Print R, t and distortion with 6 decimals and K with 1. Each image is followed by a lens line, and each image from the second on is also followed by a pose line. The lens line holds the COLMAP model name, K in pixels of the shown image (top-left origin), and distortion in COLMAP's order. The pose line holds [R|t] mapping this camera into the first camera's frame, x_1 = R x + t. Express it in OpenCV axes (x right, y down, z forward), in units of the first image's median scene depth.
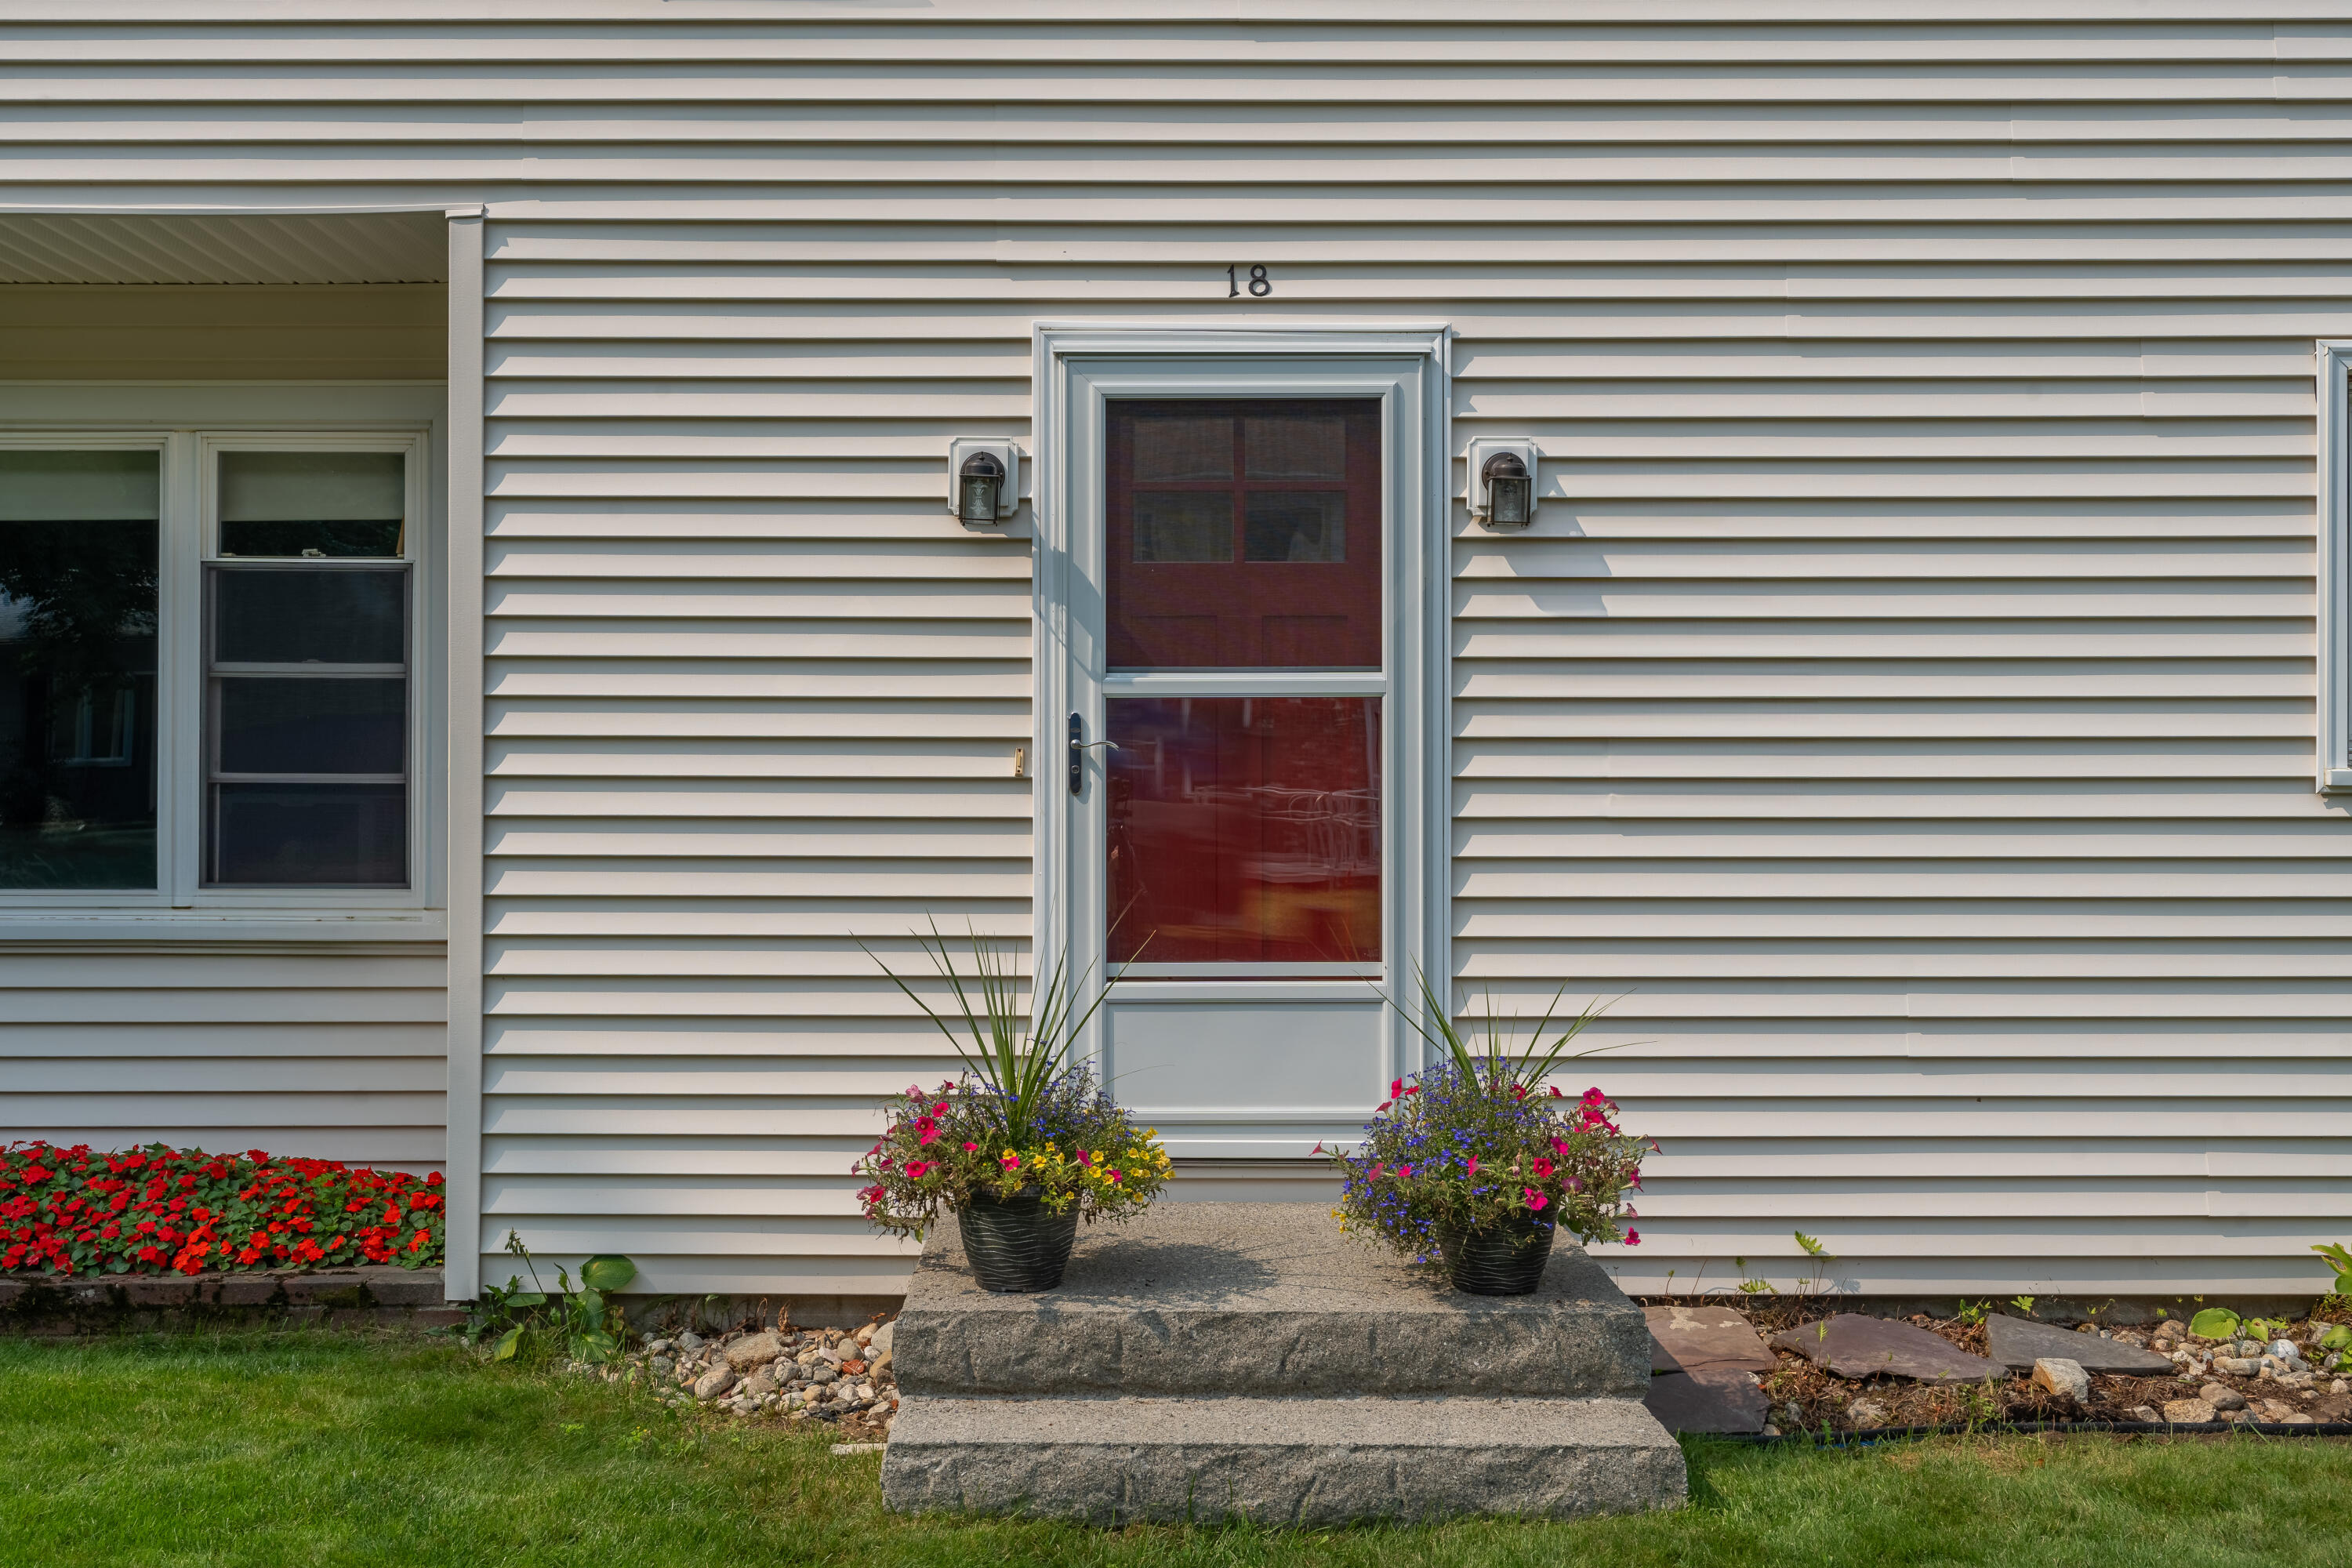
lens RADIAL K [[2224.2, 0, 1083.1], [0, 2224.2, 782.0], [0, 0, 1]] dist [0.002914, 0.001373]
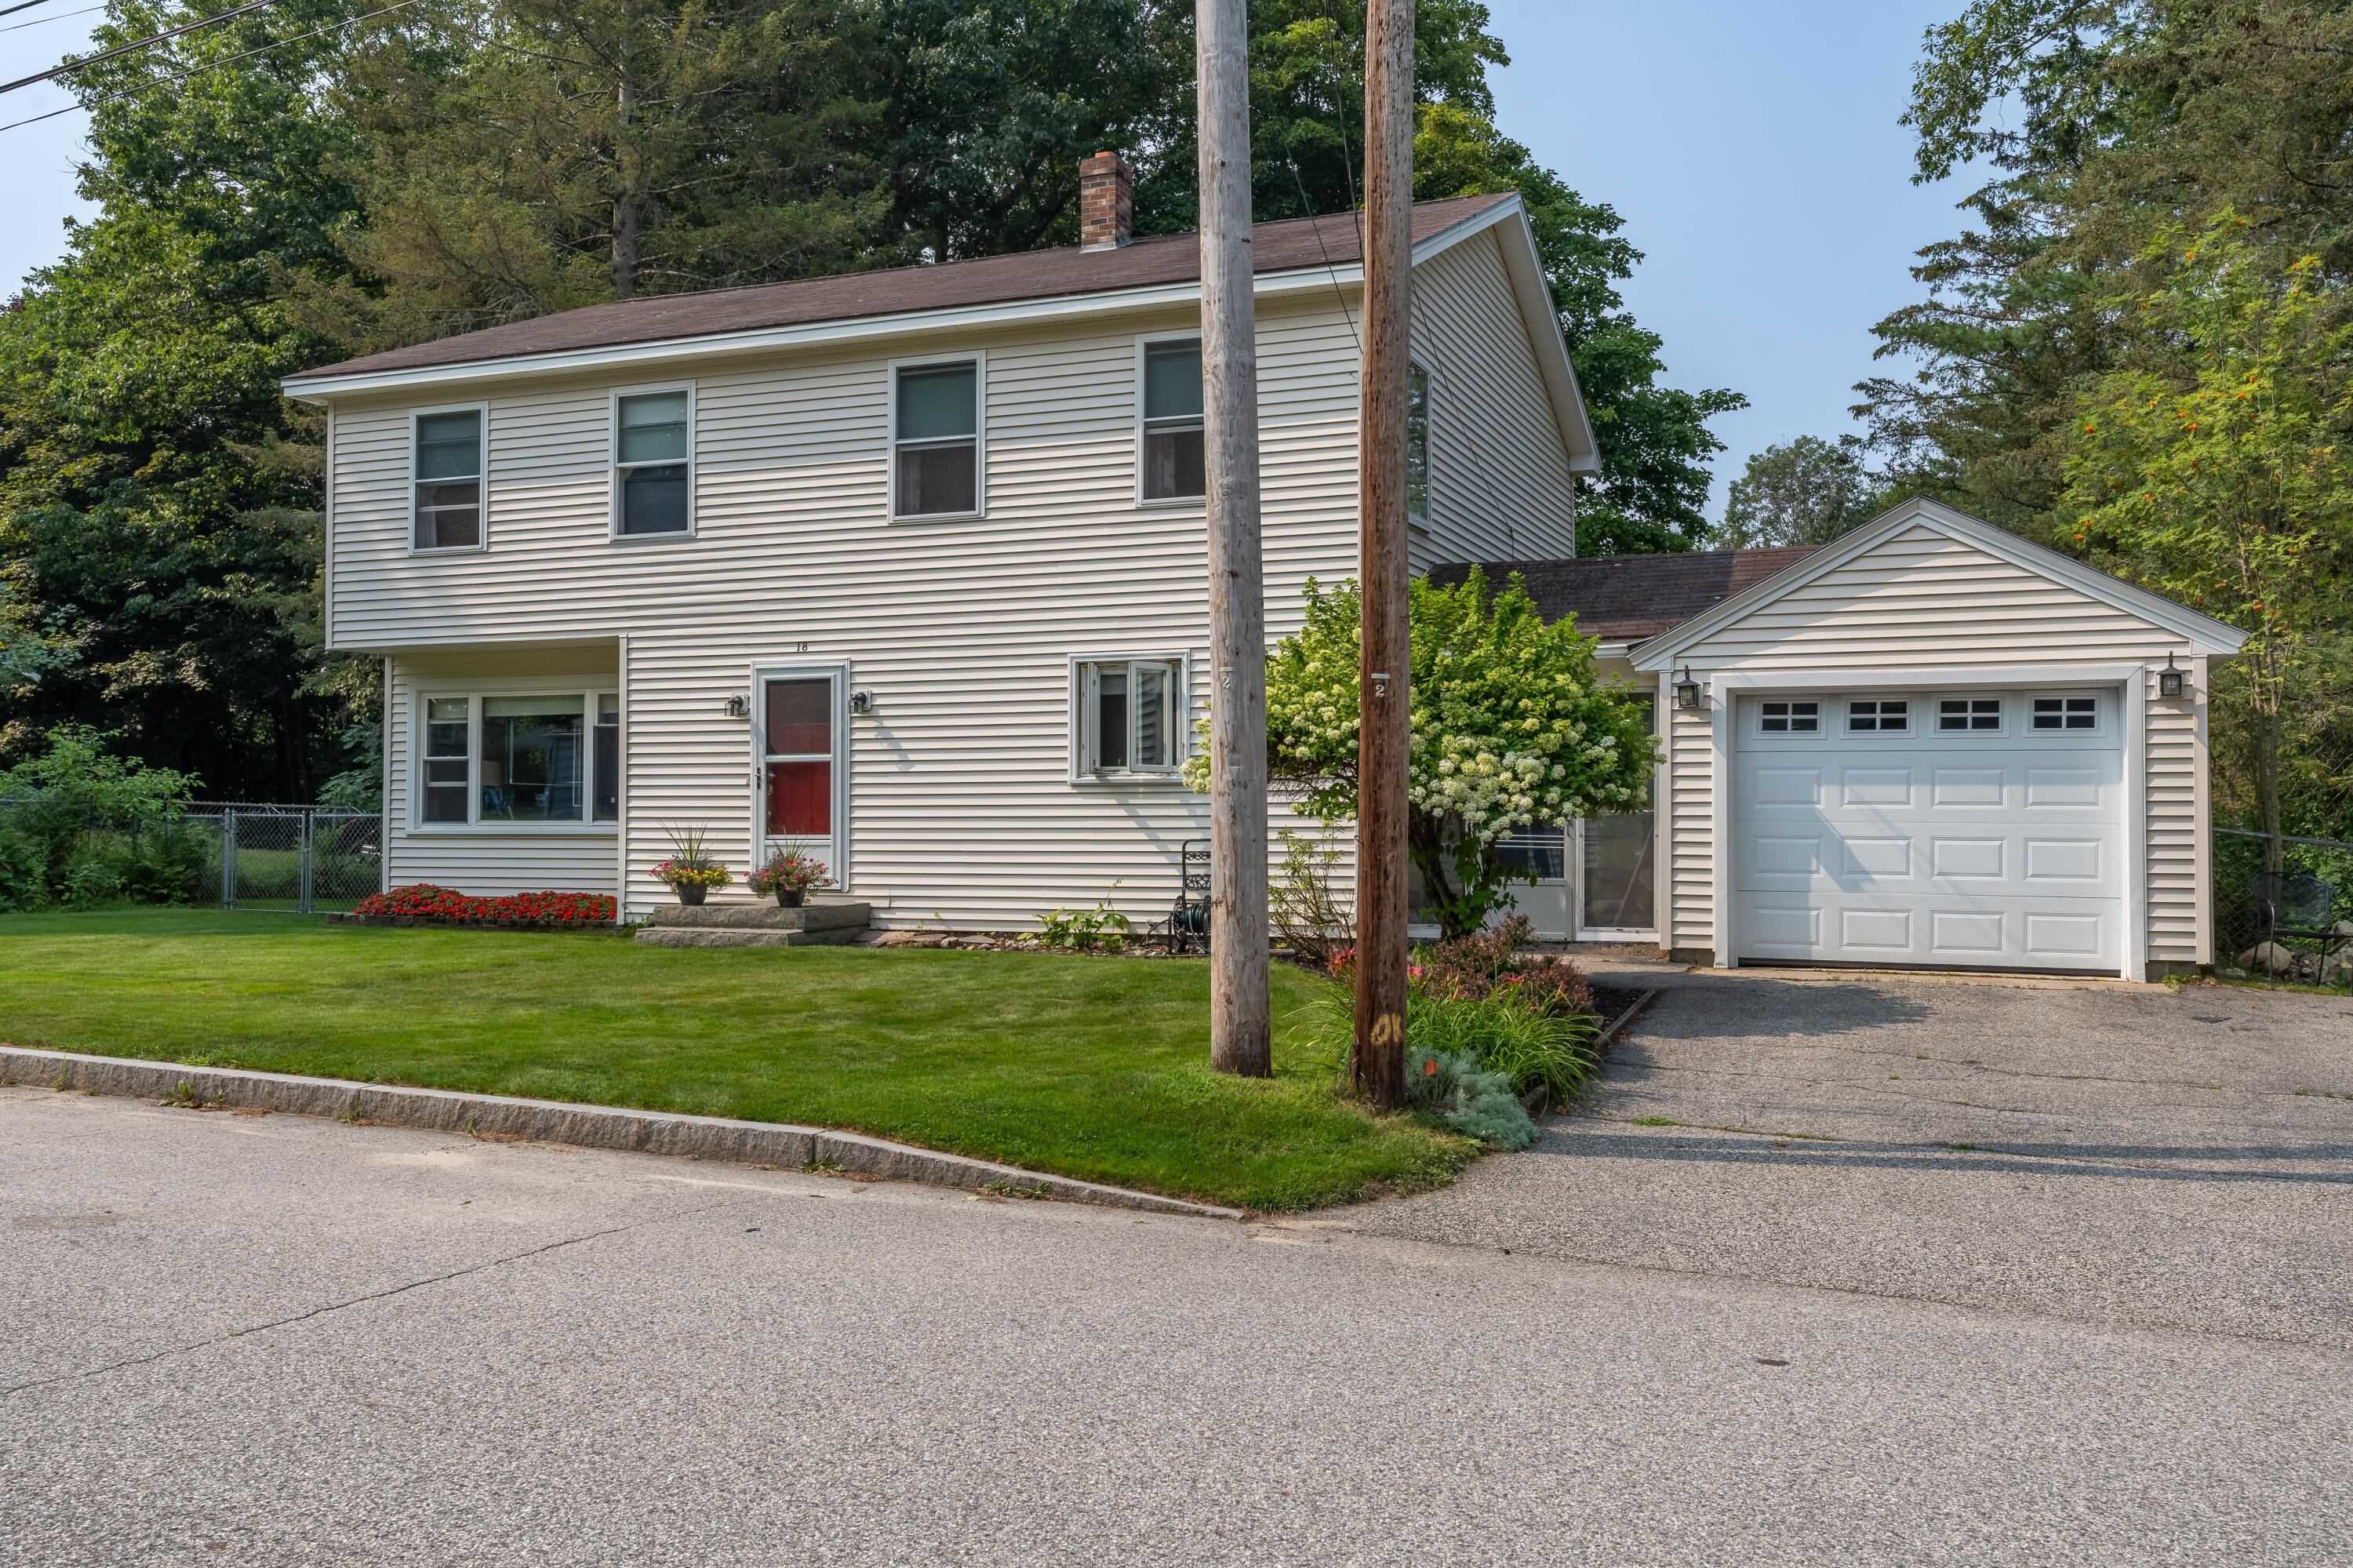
lens RADIAL K [[1975.9, 0, 1176.5], [0, 1975.9, 784.0], [0, 0, 1]] dist [0.004026, 0.006421]
pose [[0.929297, -0.009058, -0.369223, 1.832705], [0.001713, 0.999794, -0.020217, 0.064294], [0.369330, 0.018156, 0.929121, -1.765207]]
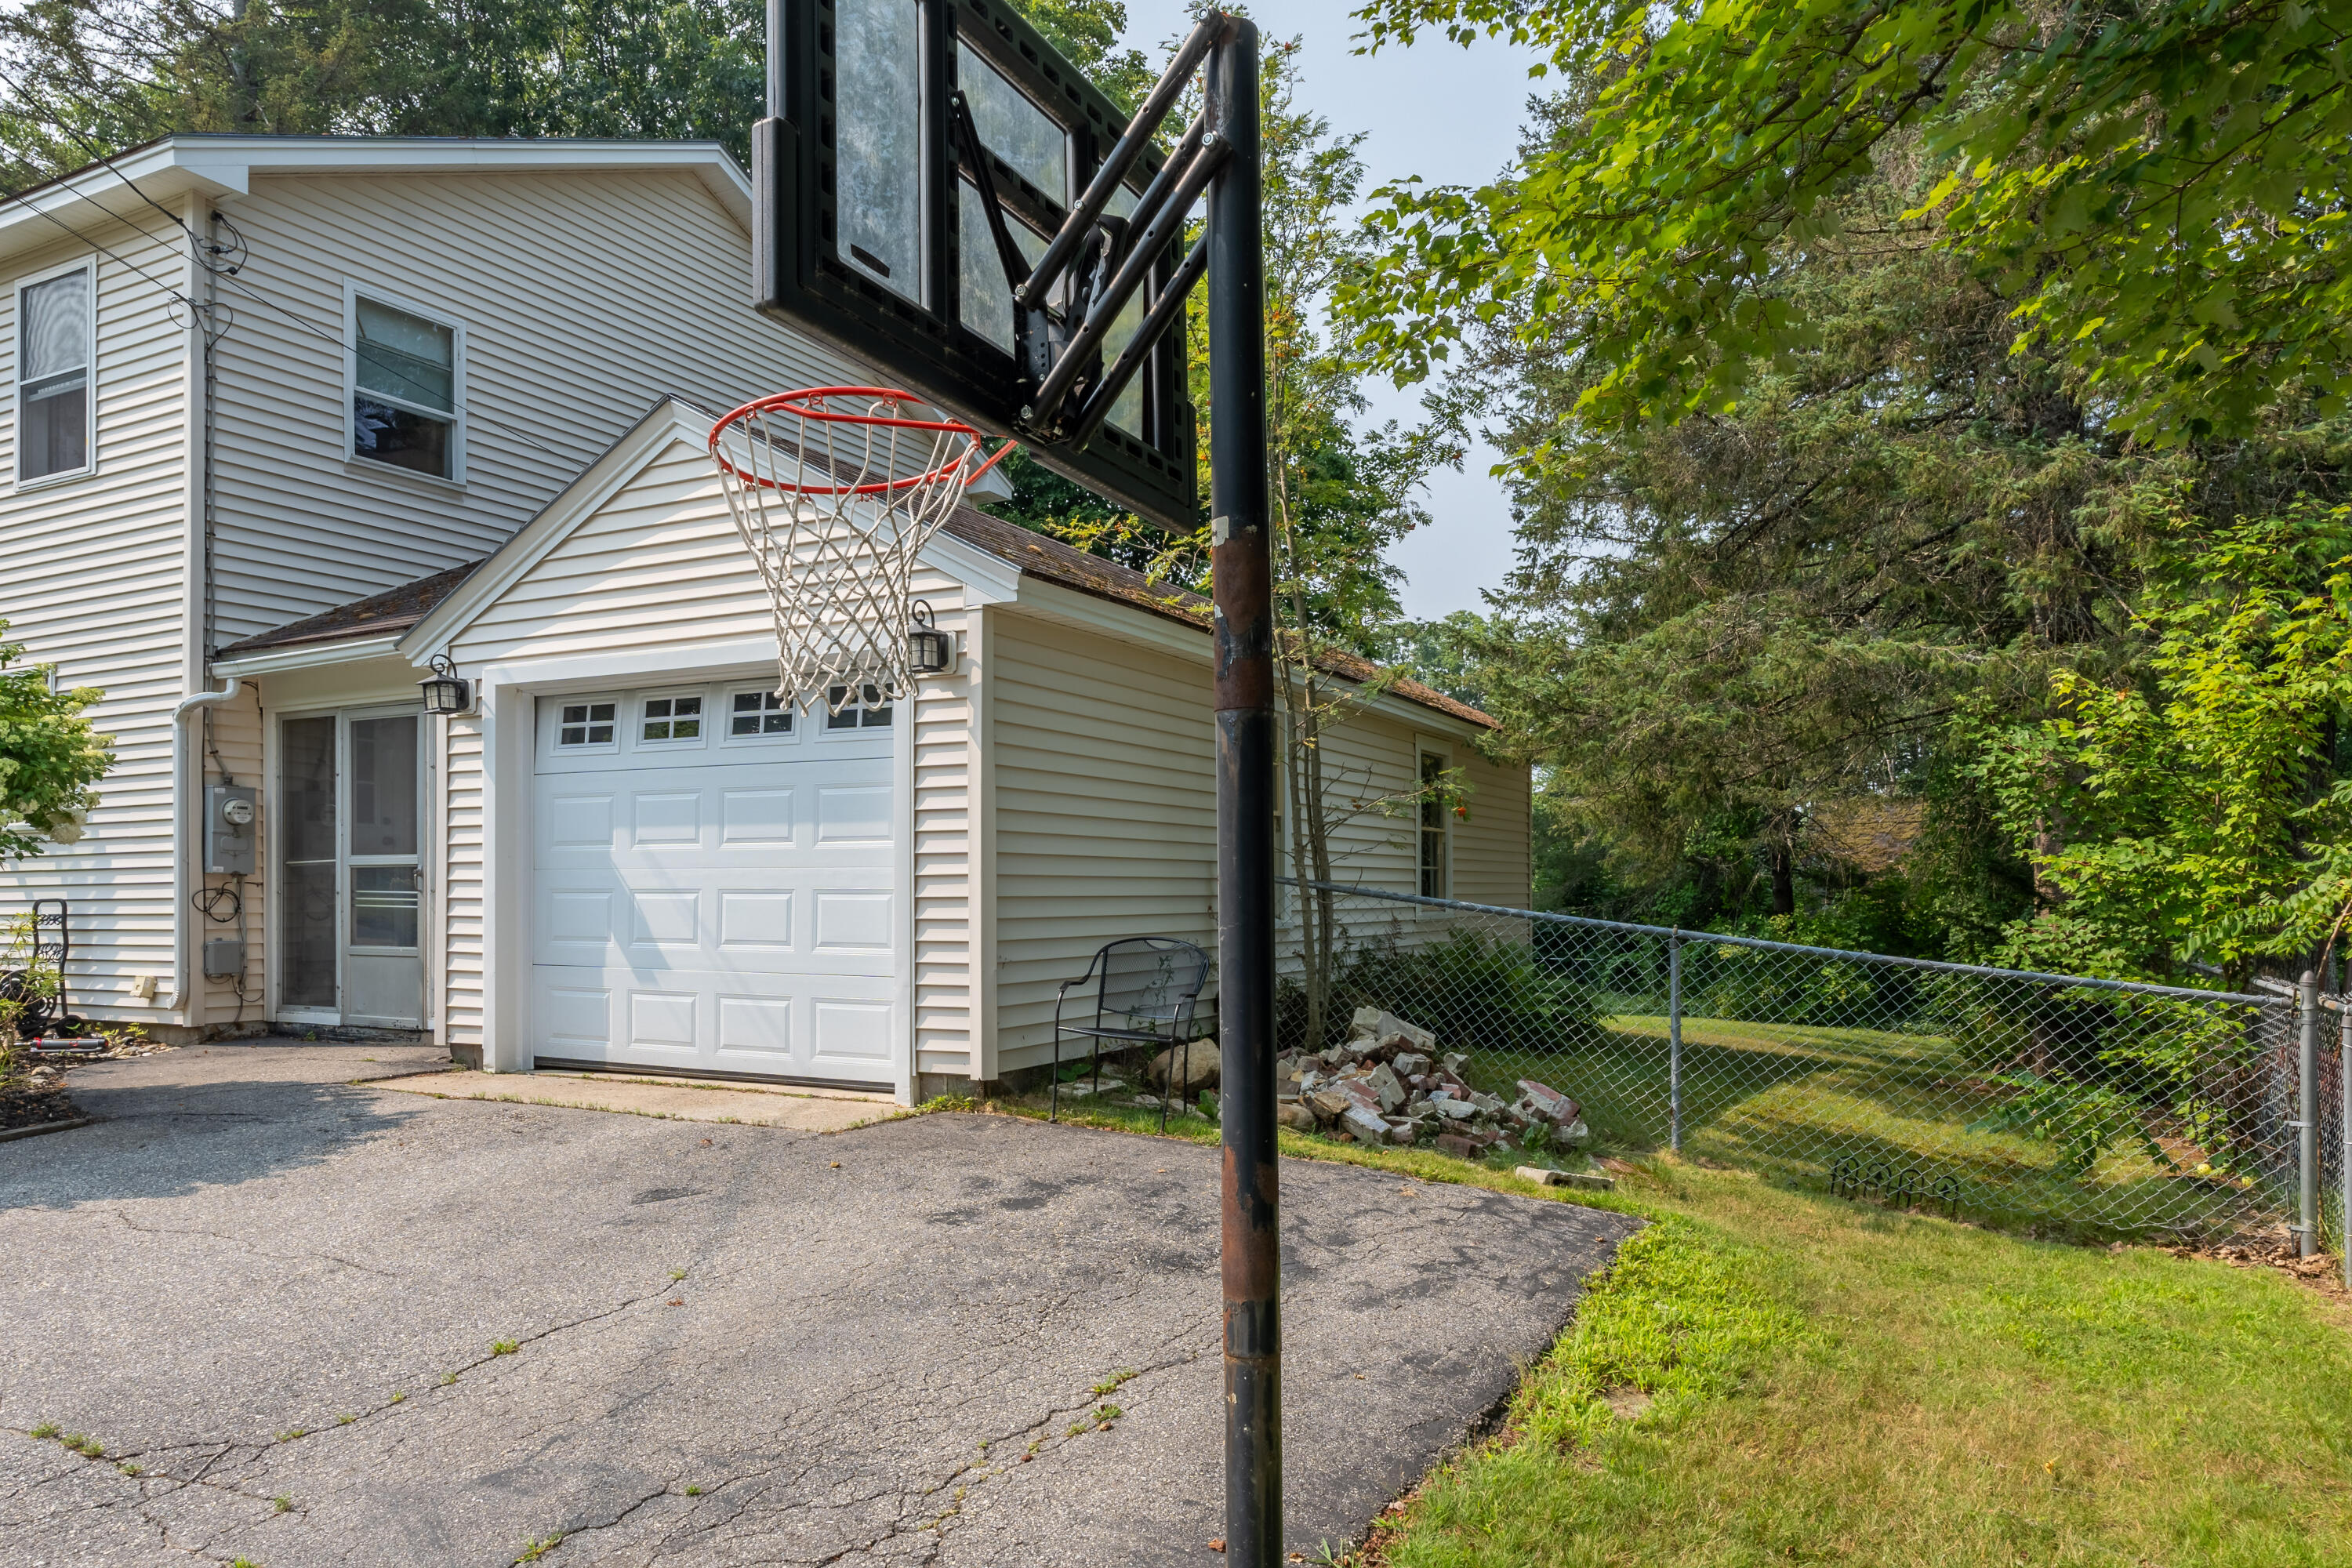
lens RADIAL K [[1564.9, 0, 1180.0], [0, 1564.9, 875.5], [0, 0, 1]] dist [-0.000219, 0.000183]
pose [[0.888583, -0.012197, -0.458555, 2.834829], [0.009134, 0.999919, -0.008898, 0.087643], [0.458626, 0.003719, 0.888622, -0.061109]]
